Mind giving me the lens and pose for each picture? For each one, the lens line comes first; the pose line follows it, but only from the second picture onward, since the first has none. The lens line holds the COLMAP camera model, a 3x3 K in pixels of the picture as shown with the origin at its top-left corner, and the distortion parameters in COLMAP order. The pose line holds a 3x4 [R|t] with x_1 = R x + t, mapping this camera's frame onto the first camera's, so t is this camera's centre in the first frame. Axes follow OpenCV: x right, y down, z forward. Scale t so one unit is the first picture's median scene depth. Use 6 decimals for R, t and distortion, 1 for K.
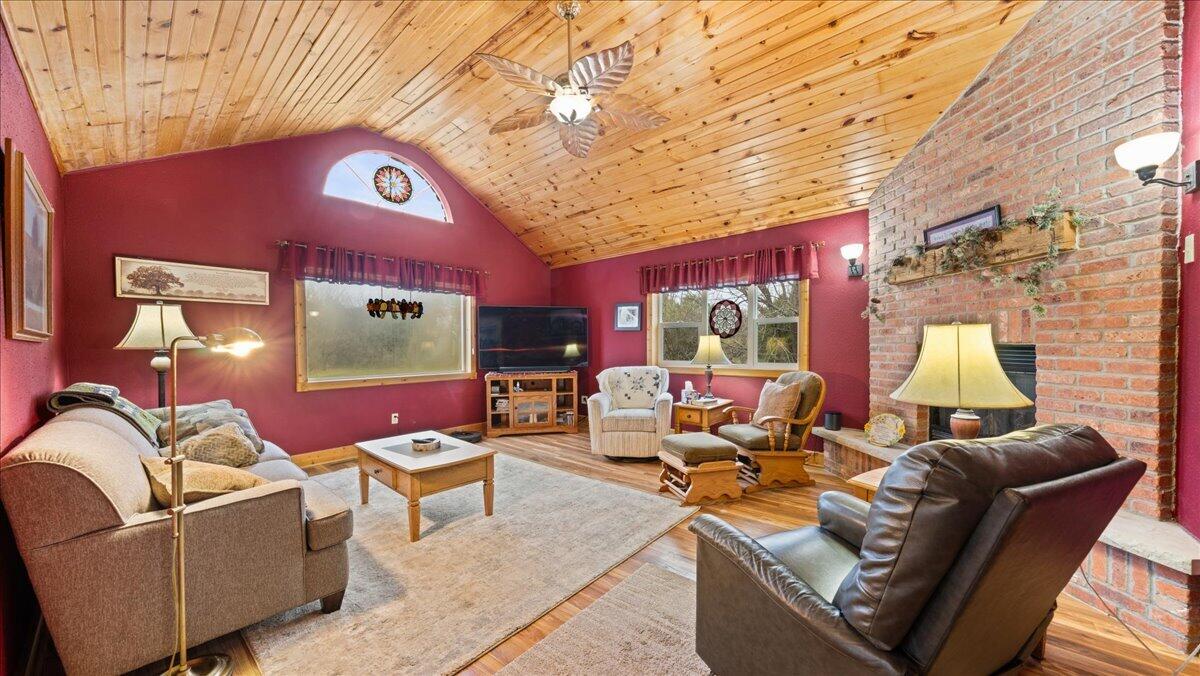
lens RADIAL K [[409.6, 0, 605.8], [0, 409.6, 352.7], [0, 0, 1]] dist [-0.003313, -0.000039]
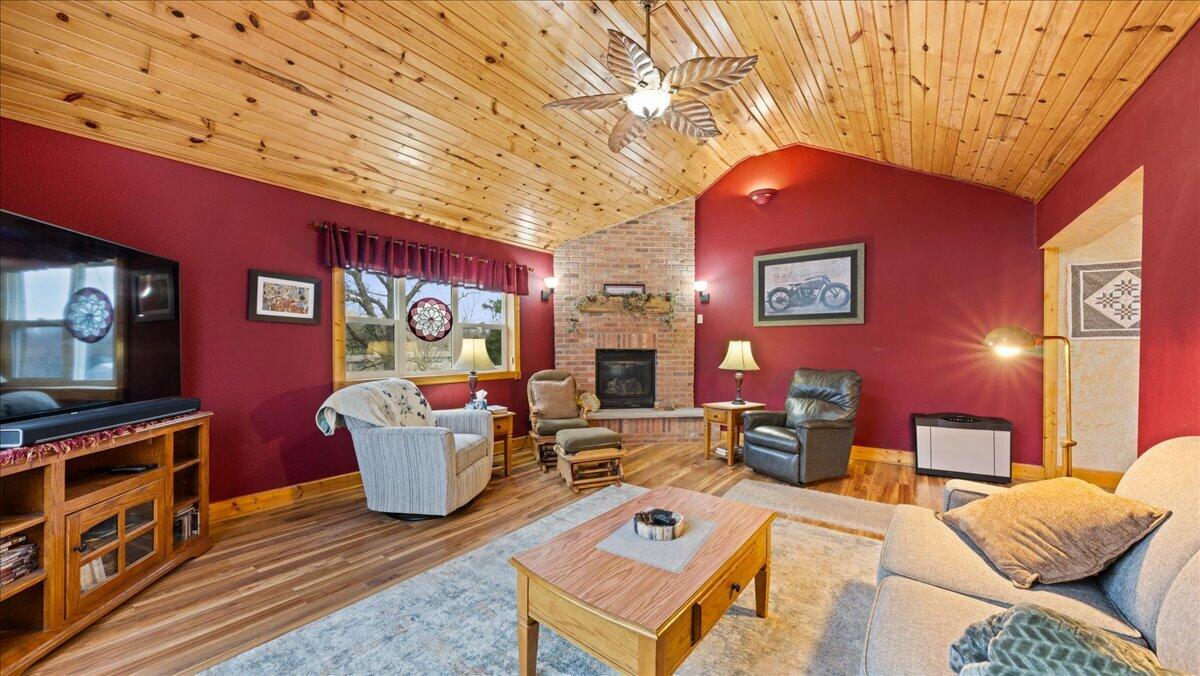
lens RADIAL K [[415.8, 0, 594.8], [0, 415.8, 348.5], [0, 0, 1]] dist [-0.001703, -0.000080]
pose [[-0.045551, 0.010081, 0.998911, -0.875860], [0.021022, 0.999737, -0.009131, -0.006415], [-0.998741, 0.020583, -0.045751, 0.985883]]
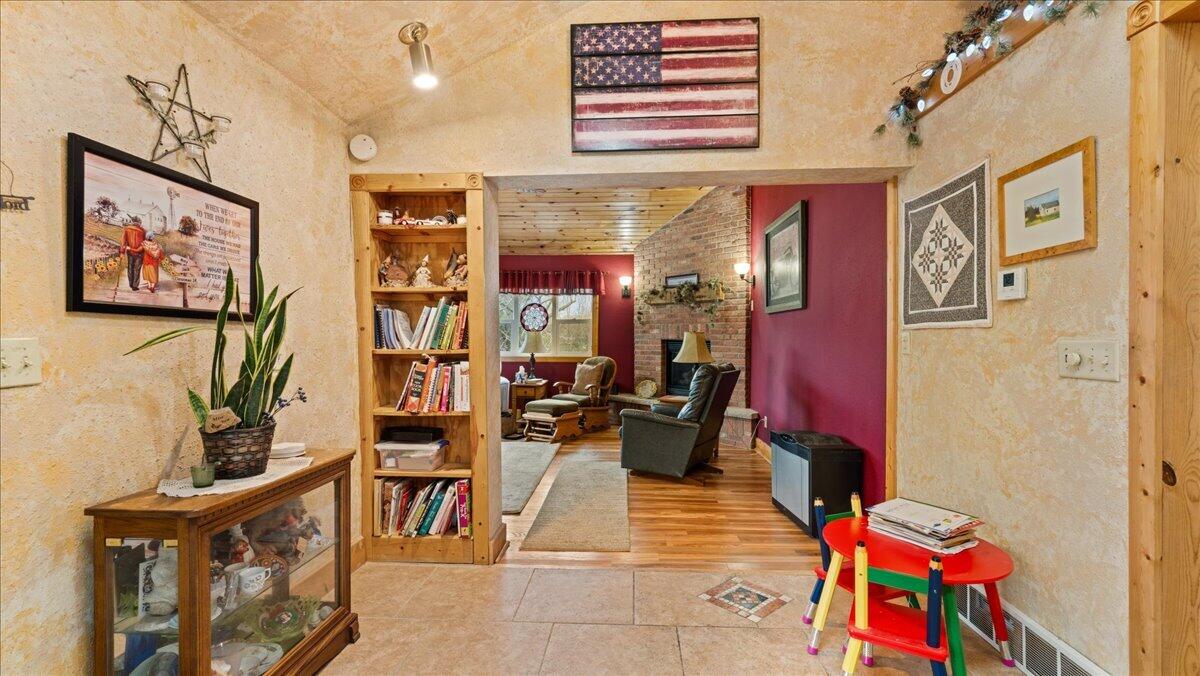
lens RADIAL K [[512.9, 0, 604.4], [0, 512.9, 340.3], [0, 0, 1]] dist [0.001946, 0.000025]
pose [[0.792586, 0.011880, 0.609645, -0.719909], [-0.001839, 0.999852, -0.017093, 0.018832], [-0.609758, 0.012427, 0.792490, -0.558077]]
